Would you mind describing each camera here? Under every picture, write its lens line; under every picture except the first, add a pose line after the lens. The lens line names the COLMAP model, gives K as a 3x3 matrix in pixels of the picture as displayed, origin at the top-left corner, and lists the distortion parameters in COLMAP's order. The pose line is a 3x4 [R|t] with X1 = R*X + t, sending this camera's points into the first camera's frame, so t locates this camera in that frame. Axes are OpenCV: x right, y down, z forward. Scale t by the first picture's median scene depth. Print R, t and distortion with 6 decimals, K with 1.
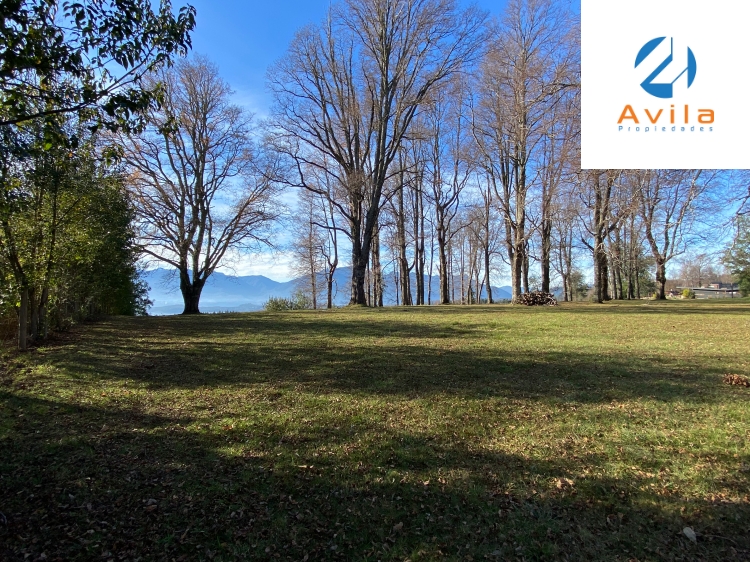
lens RADIAL K [[386.1, 0, 369.2], [0, 386.1, 283.5], [0, 0, 1]] dist [0.040476, -0.038921]
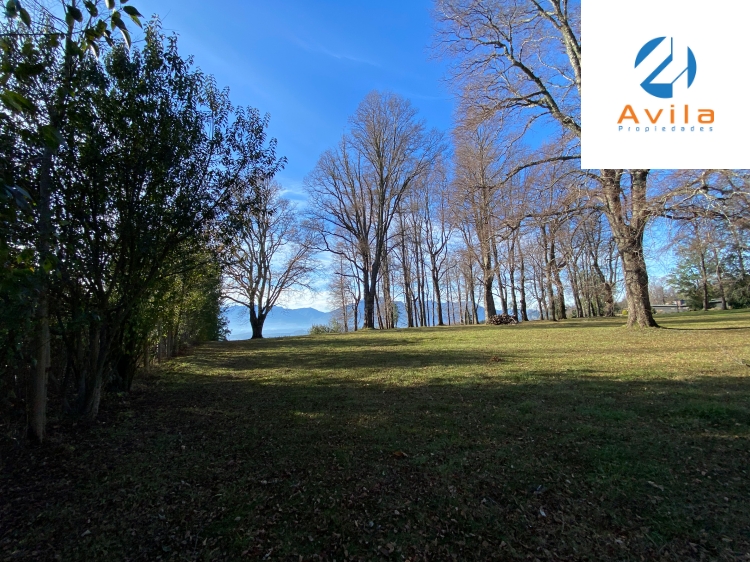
lens RADIAL K [[301.4, 0, 372.5], [0, 301.4, 282.3], [0, 0, 1]] dist [0.040602, -0.028084]
pose [[0.996738, -0.044620, -0.067252, 0.057696], [0.038059, 0.994667, -0.095862, -0.005298], [0.071170, 0.092990, 0.993120, -0.113550]]
